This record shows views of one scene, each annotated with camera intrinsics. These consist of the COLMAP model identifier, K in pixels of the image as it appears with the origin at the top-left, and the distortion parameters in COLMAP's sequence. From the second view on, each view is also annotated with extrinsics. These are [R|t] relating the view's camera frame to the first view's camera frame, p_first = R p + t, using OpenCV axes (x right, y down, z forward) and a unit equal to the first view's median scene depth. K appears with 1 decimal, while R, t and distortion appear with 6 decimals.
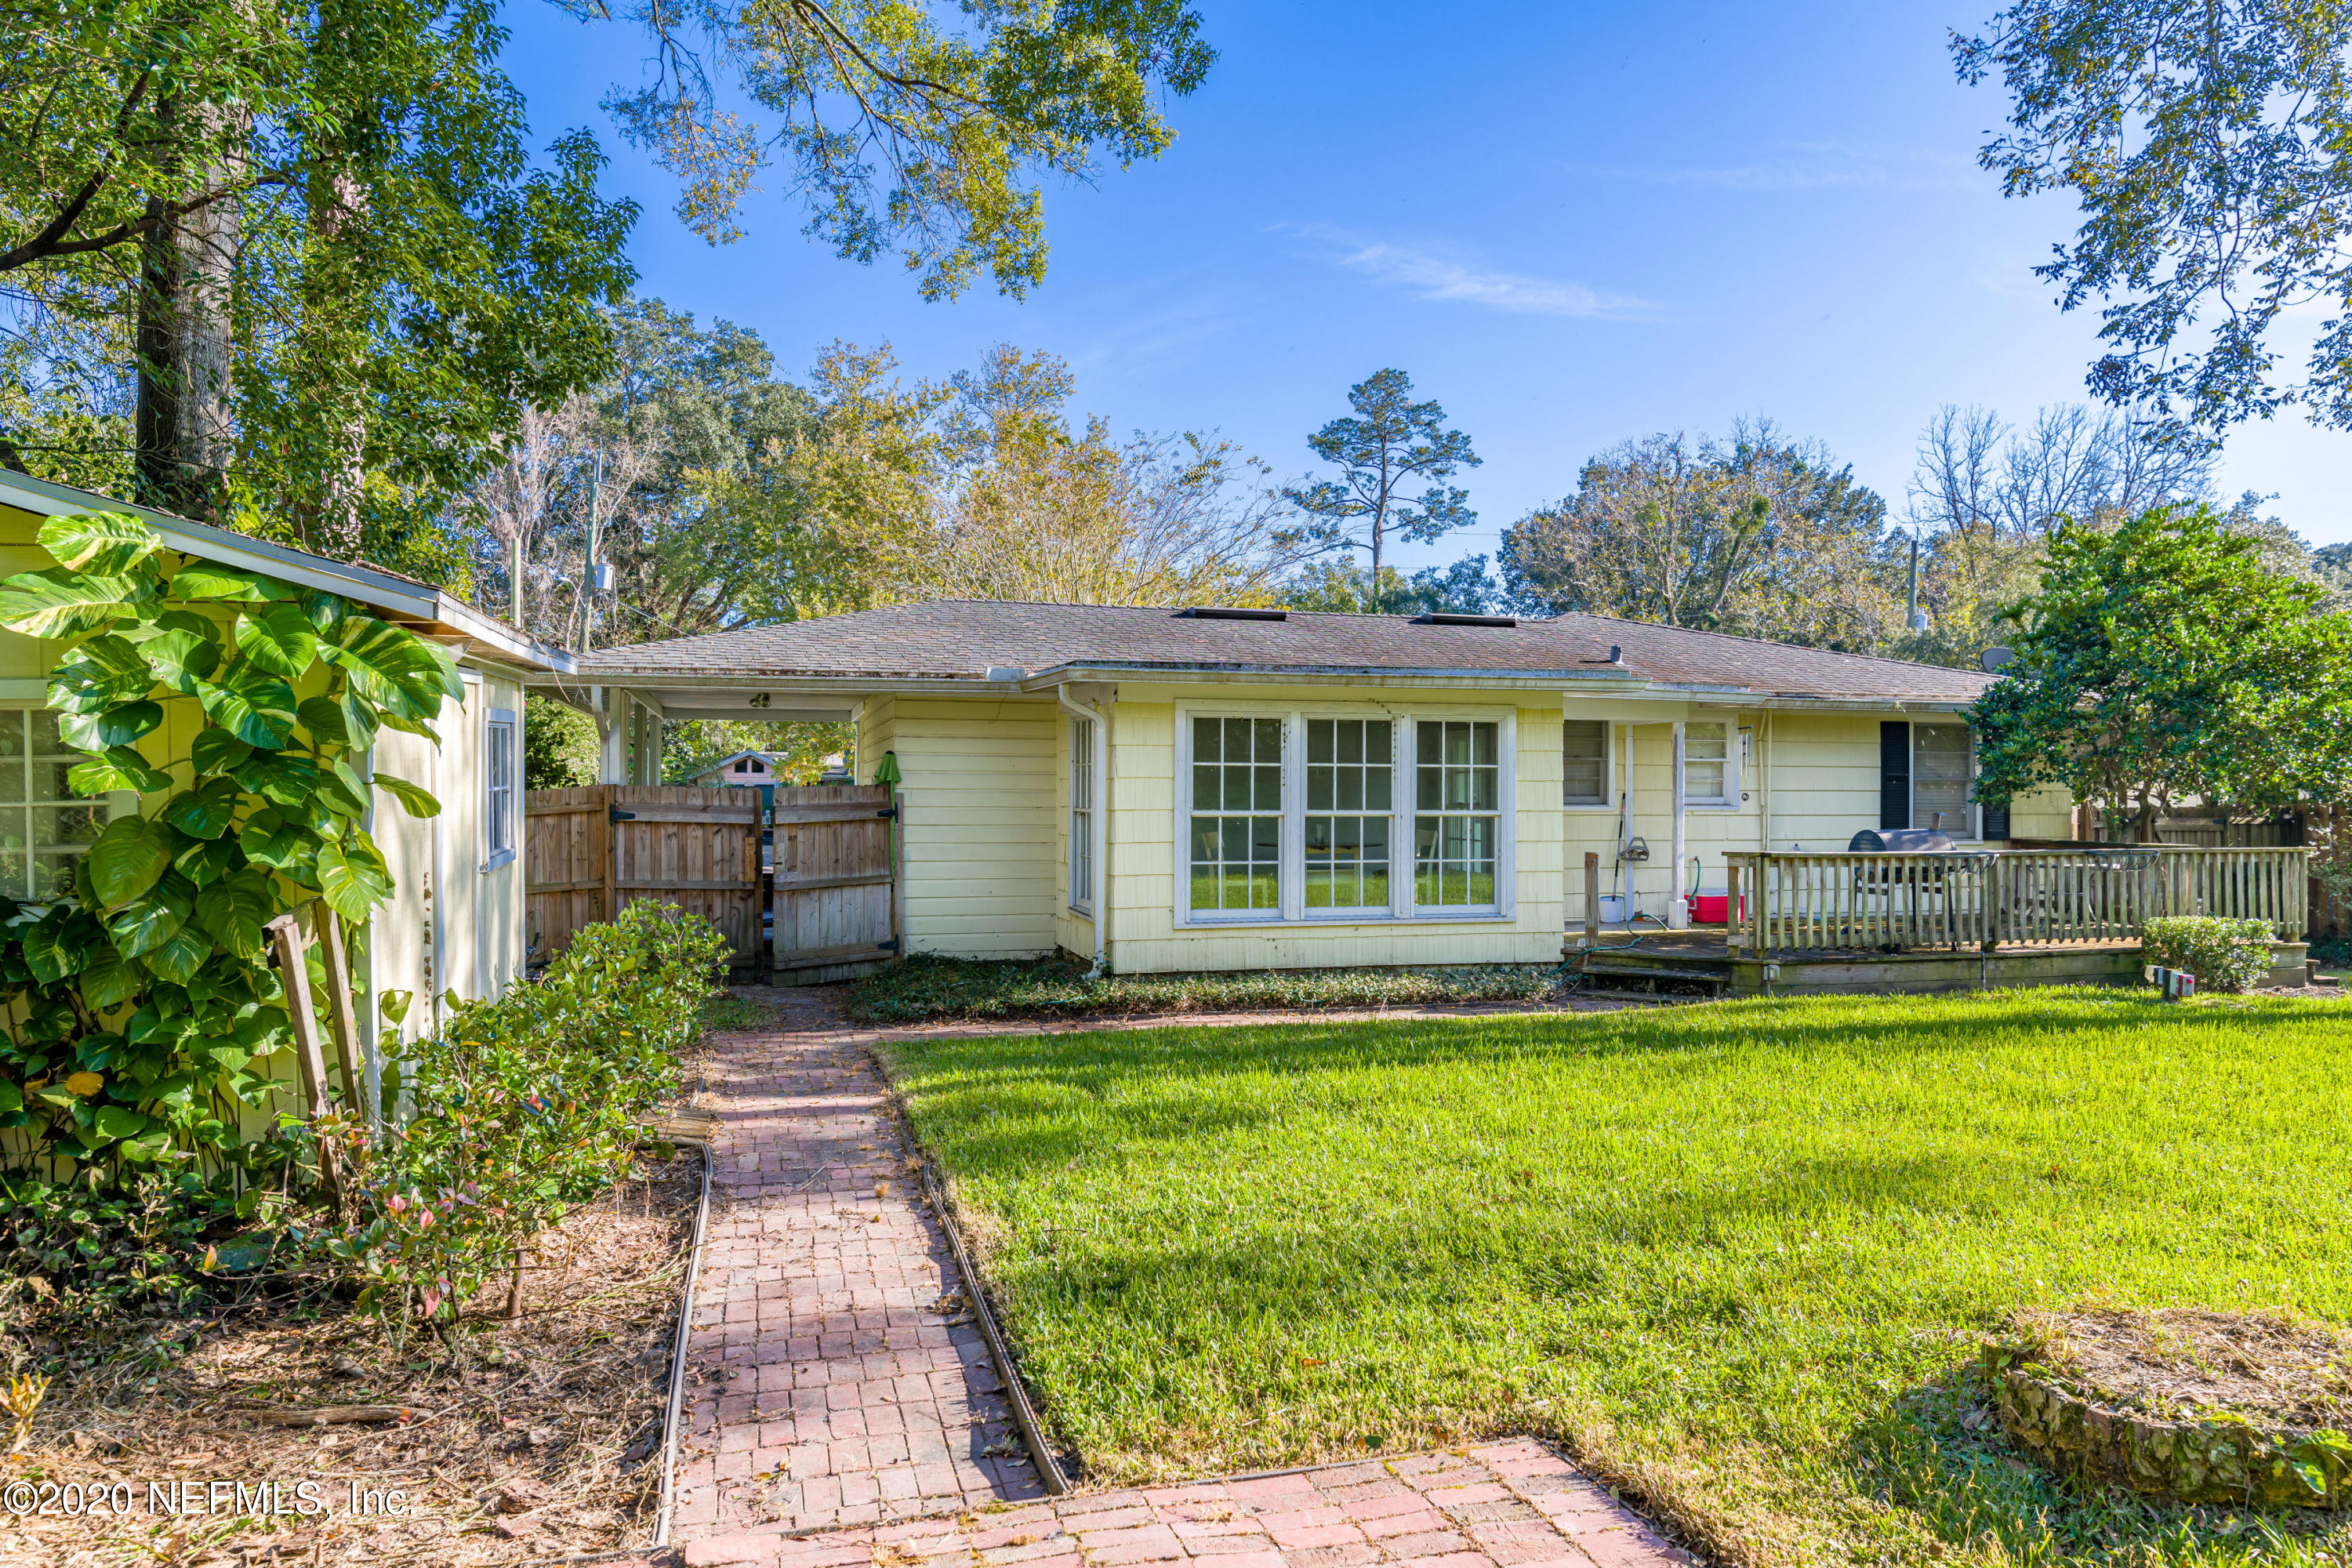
lens RADIAL K [[1633.9, 0, 1234.6], [0, 1633.9, 779.7], [0, 0, 1]] dist [-0.001591, 0.000804]
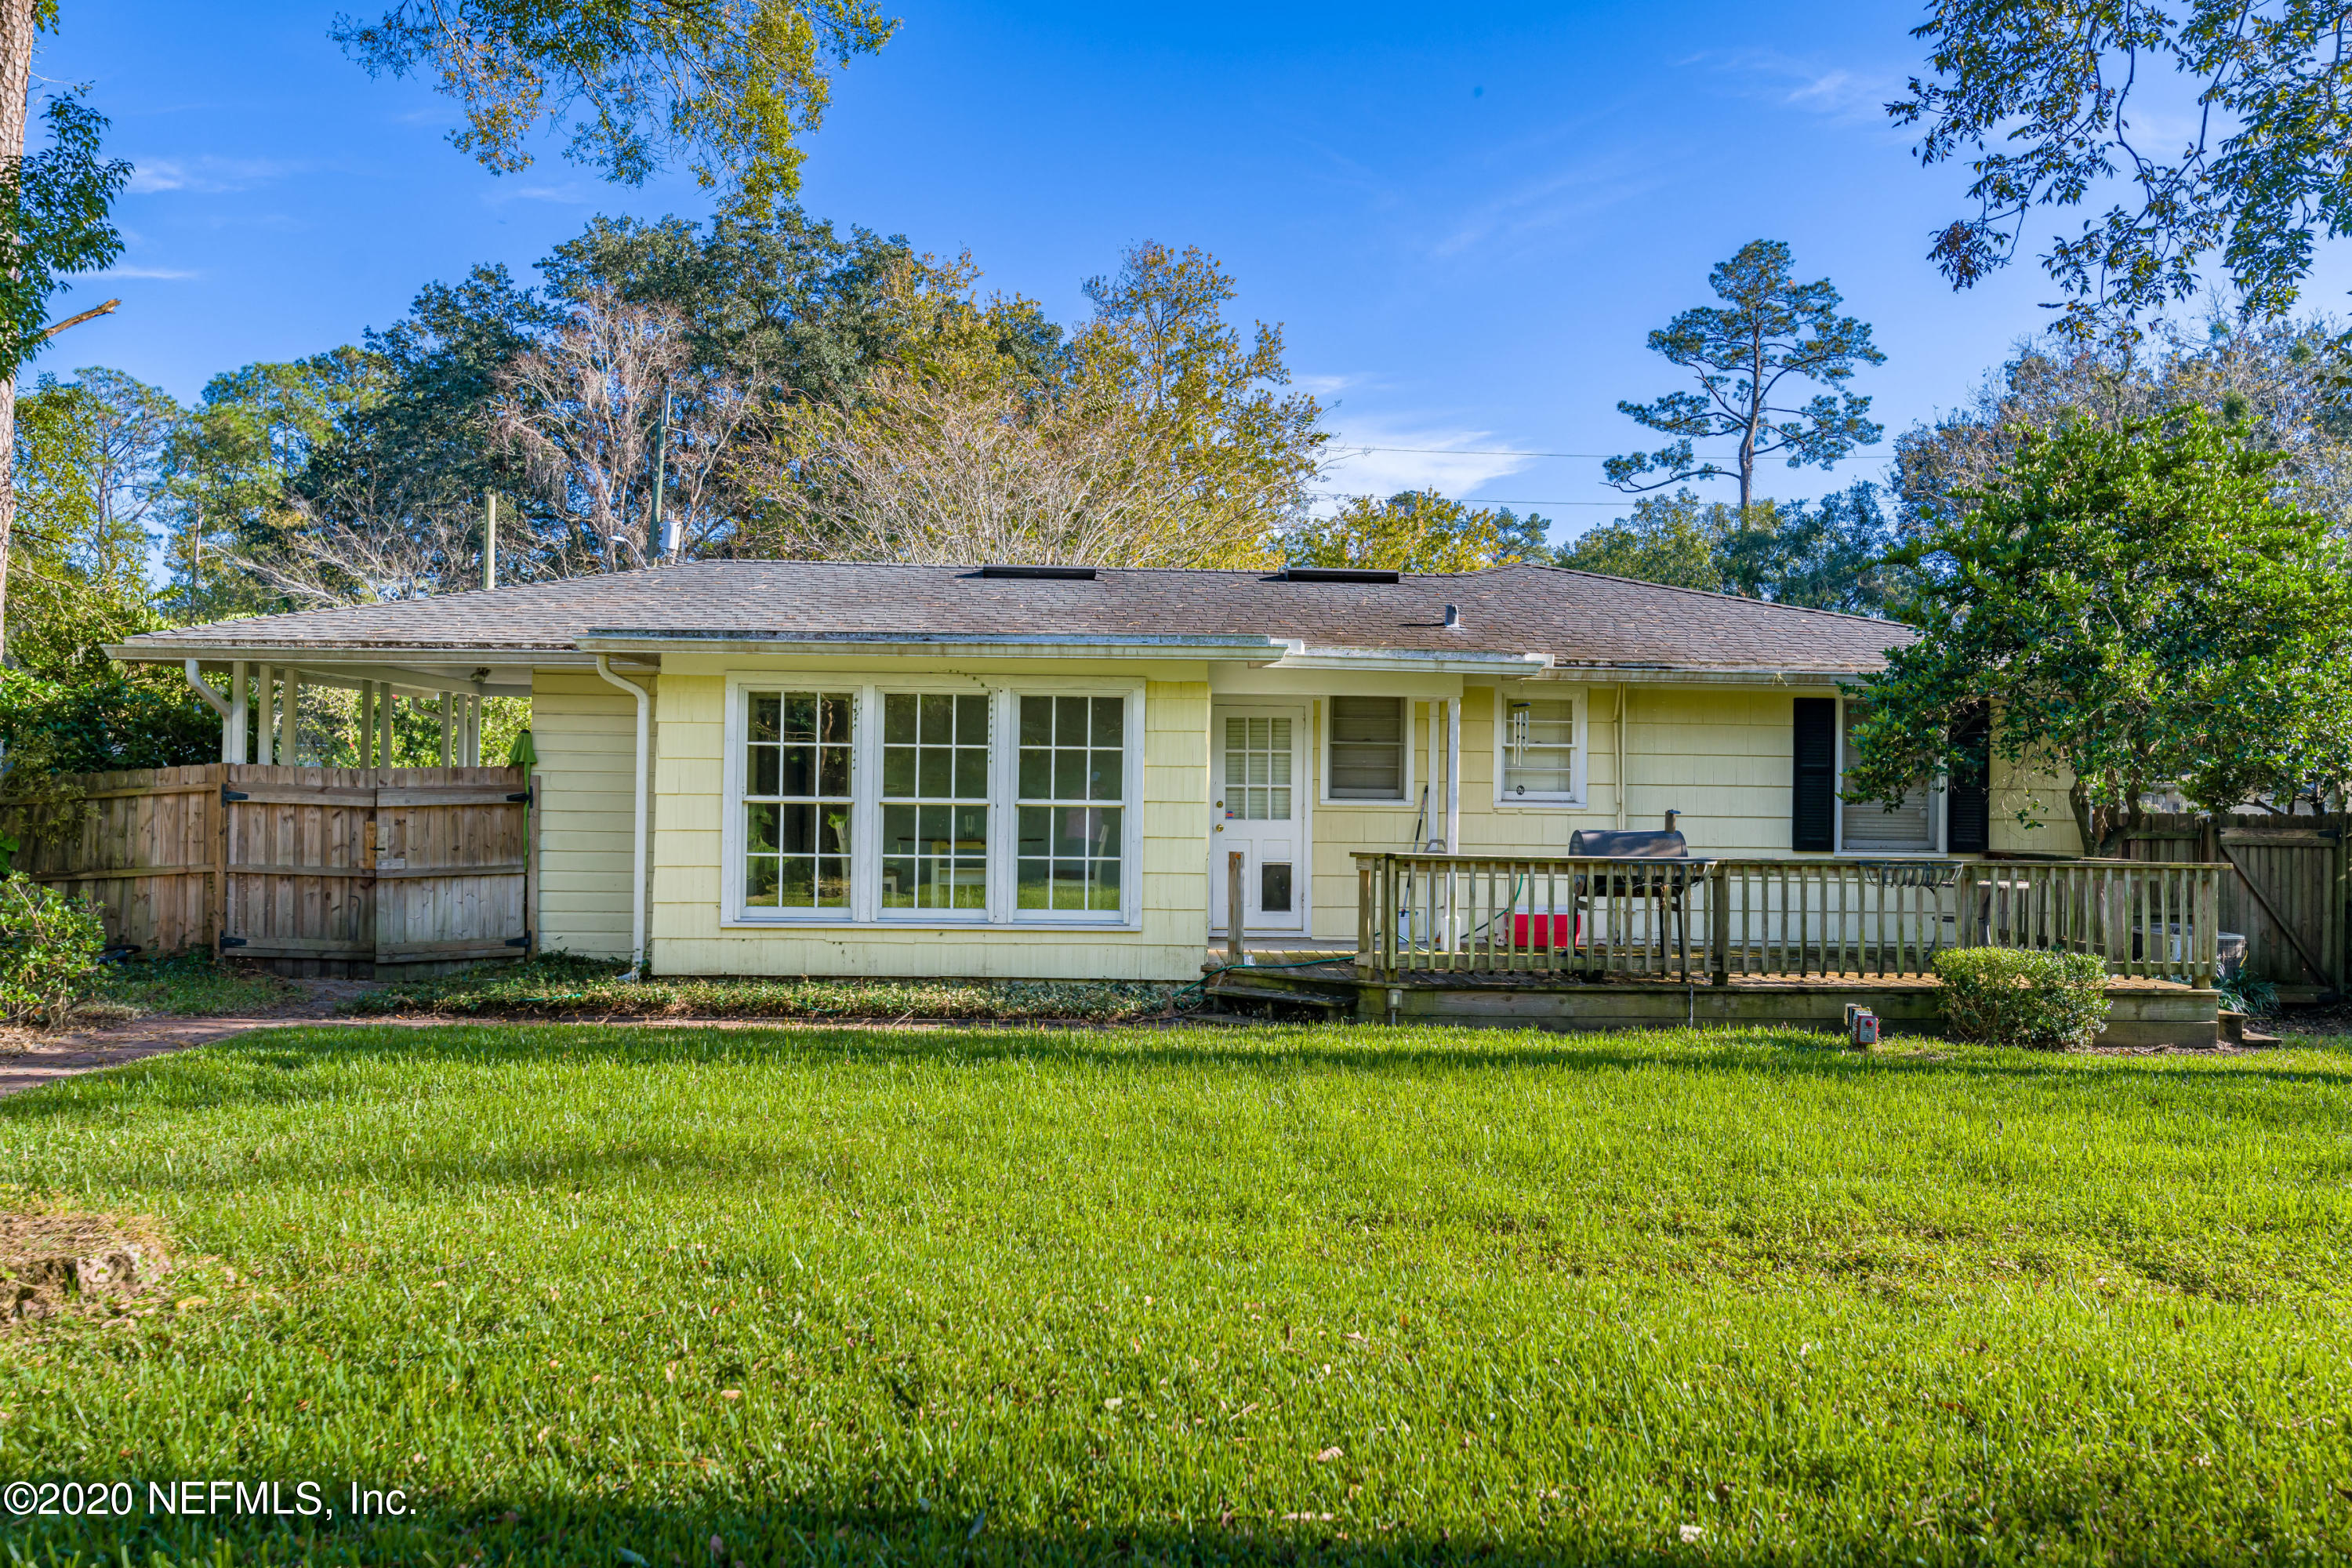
lens RADIAL K [[2124.3, 0, 1273.5], [0, 2124.3, 773.3], [0, 0, 1]] dist [0.002008, 0.000319]
pose [[0.973004, 0.007735, -0.230660, 0.475669], [-0.008658, 0.999958, -0.002987, 0.006904], [0.230628, 0.004904, 0.973030, -0.059376]]
